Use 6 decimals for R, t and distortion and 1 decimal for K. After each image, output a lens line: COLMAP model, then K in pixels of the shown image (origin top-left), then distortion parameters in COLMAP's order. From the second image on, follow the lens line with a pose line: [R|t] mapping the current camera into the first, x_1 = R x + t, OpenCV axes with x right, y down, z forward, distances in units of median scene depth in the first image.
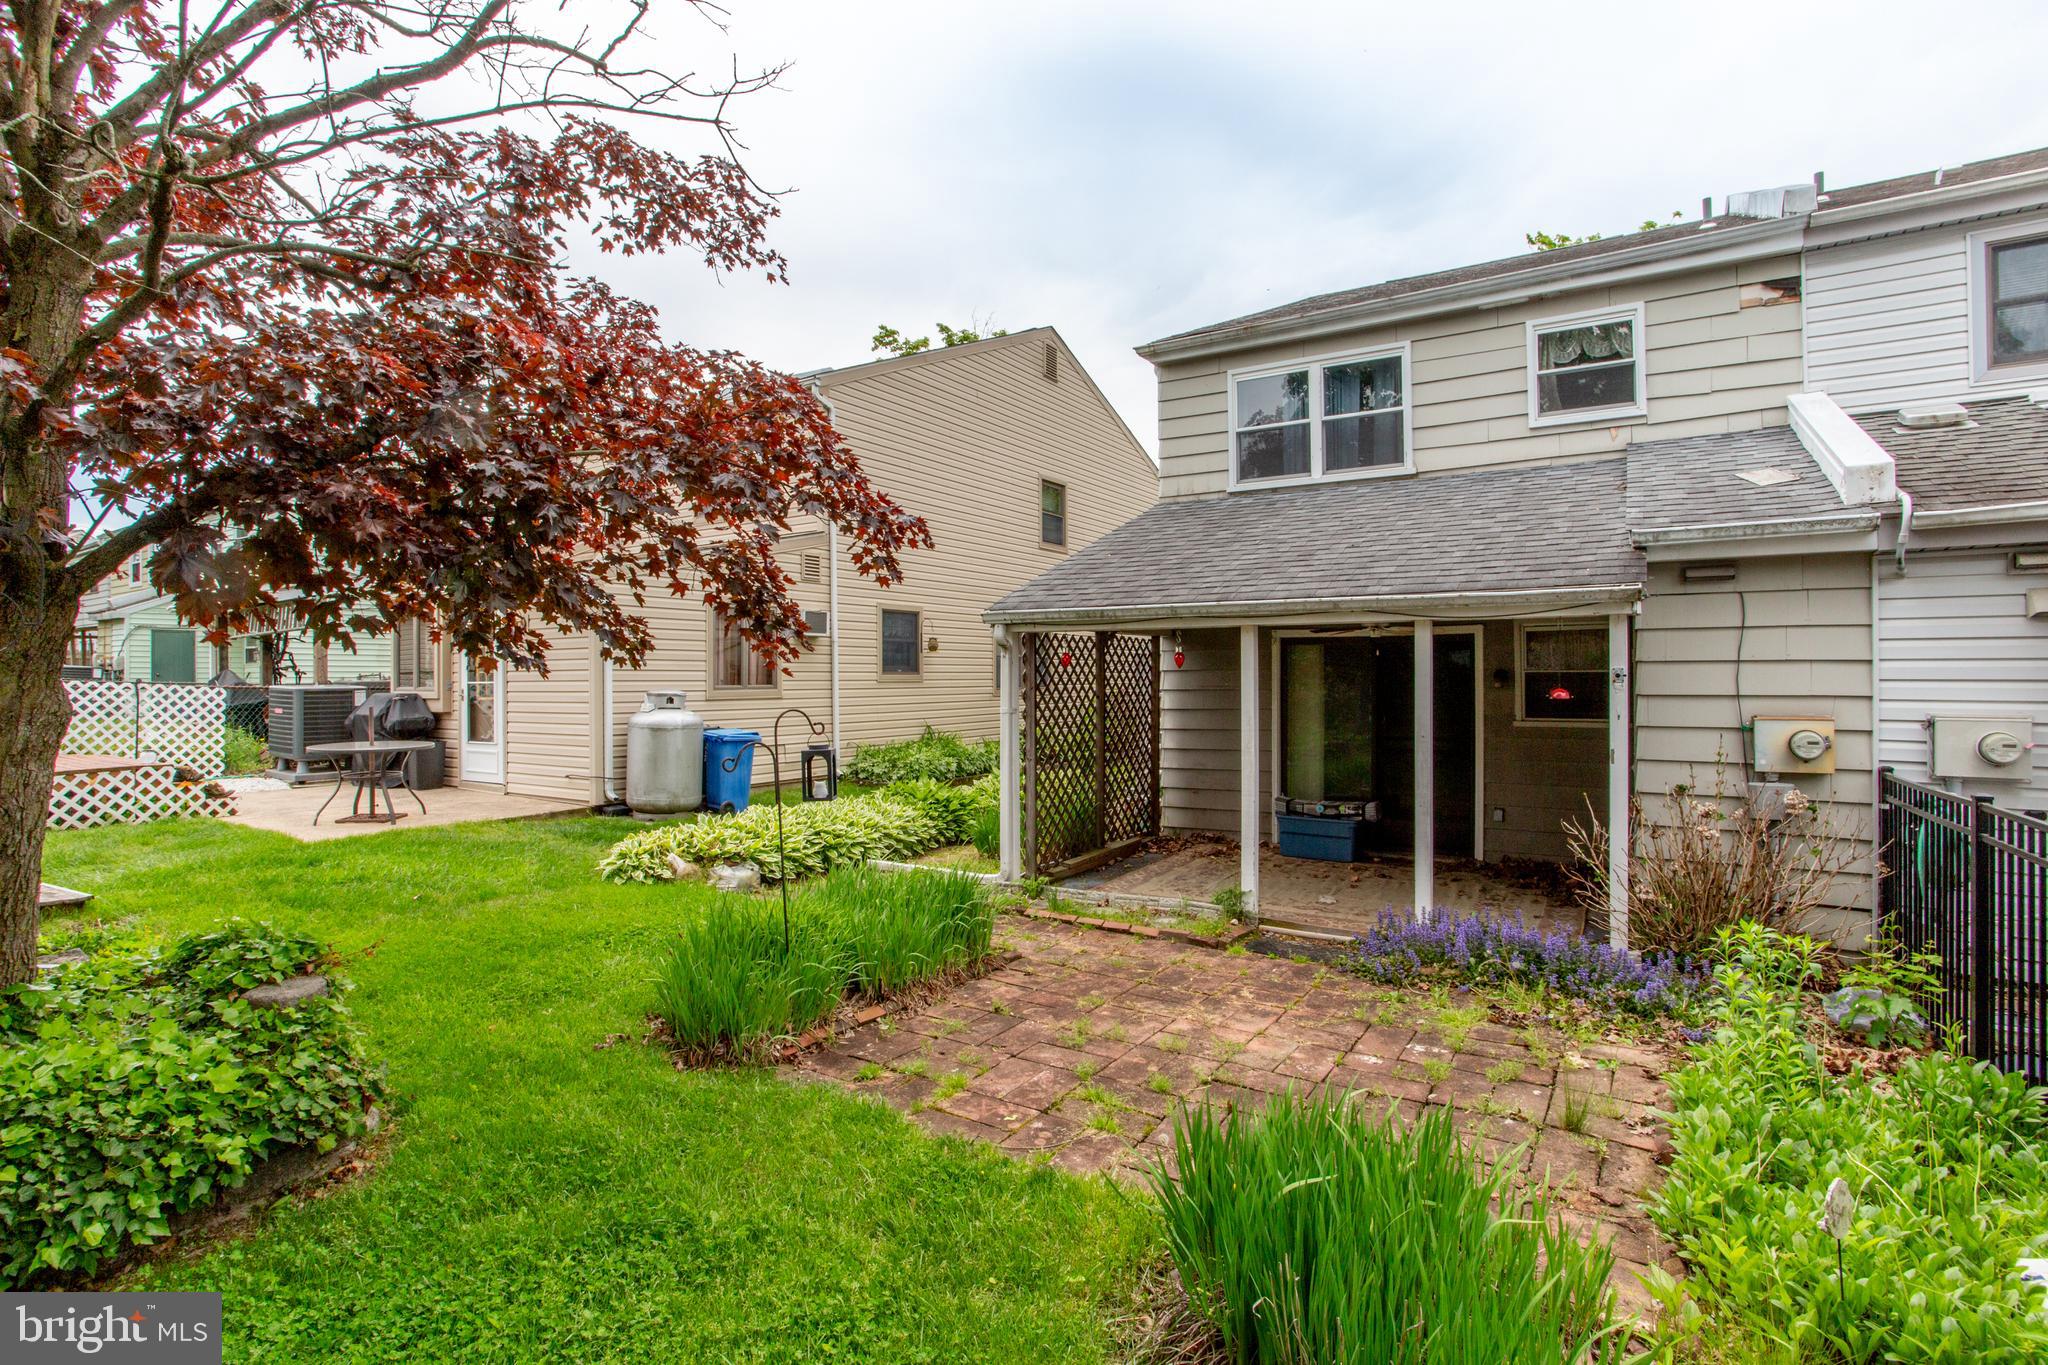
lens RADIAL K [[994.3, 0, 1017.7], [0, 994.3, 670.2], [0, 0, 1]] dist [-0.073617, 0.032964]
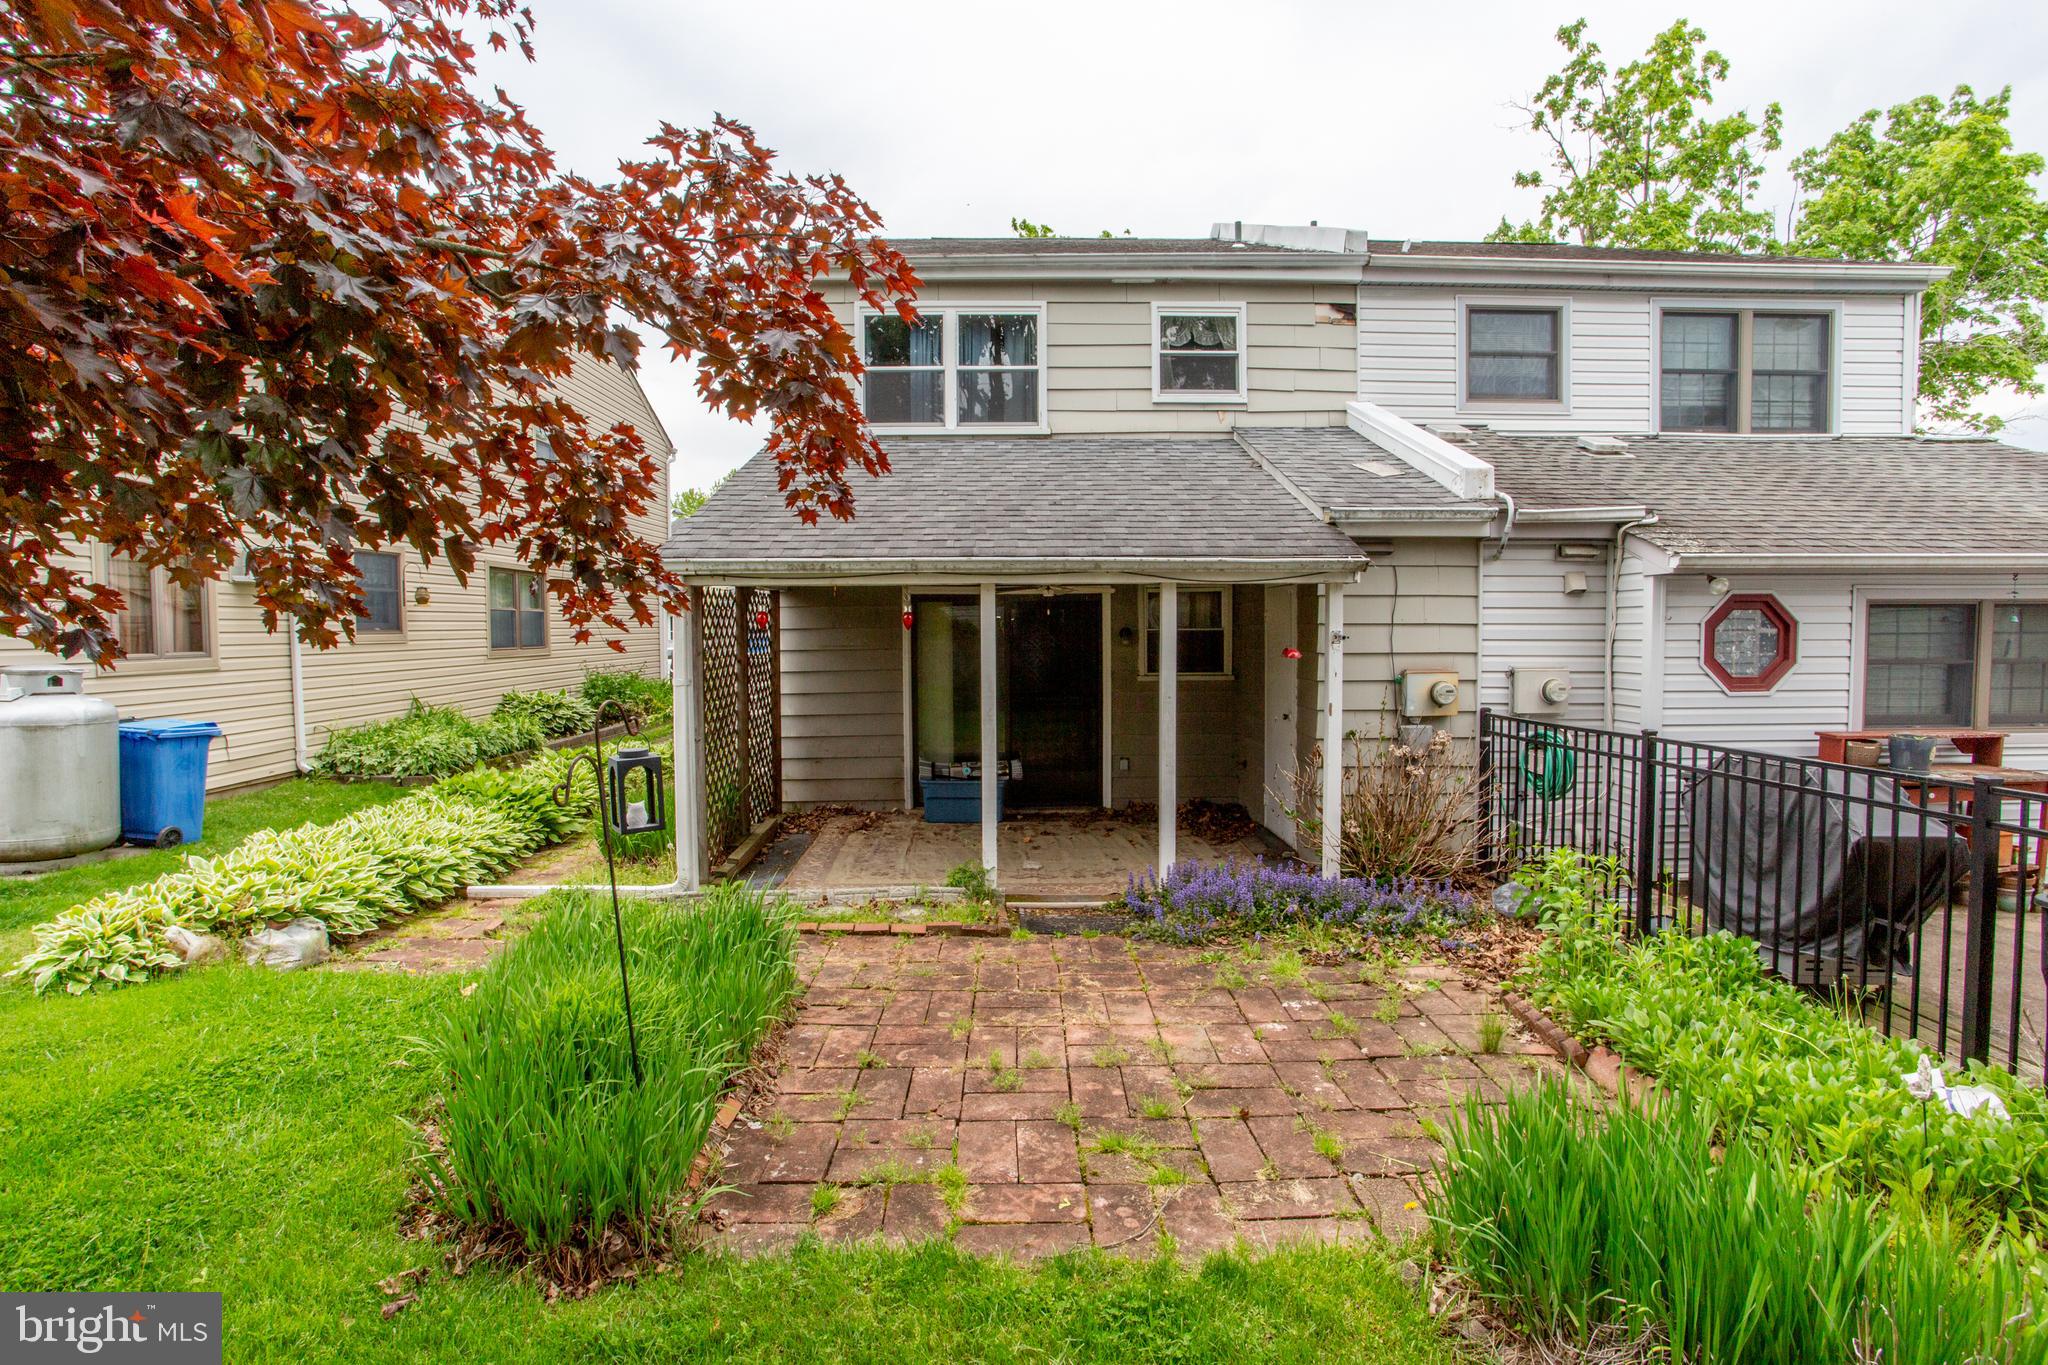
lens RADIAL K [[994.3, 0, 1017.7], [0, 994.3, 670.2], [0, 0, 1]] dist [-0.073617, 0.032964]
pose [[0.828903, -0.026787, 0.558750, -0.222320], [-0.001343, 0.998755, 0.049874, -0.008949], [-0.559390, -0.042091, 0.827835, 0.178504]]
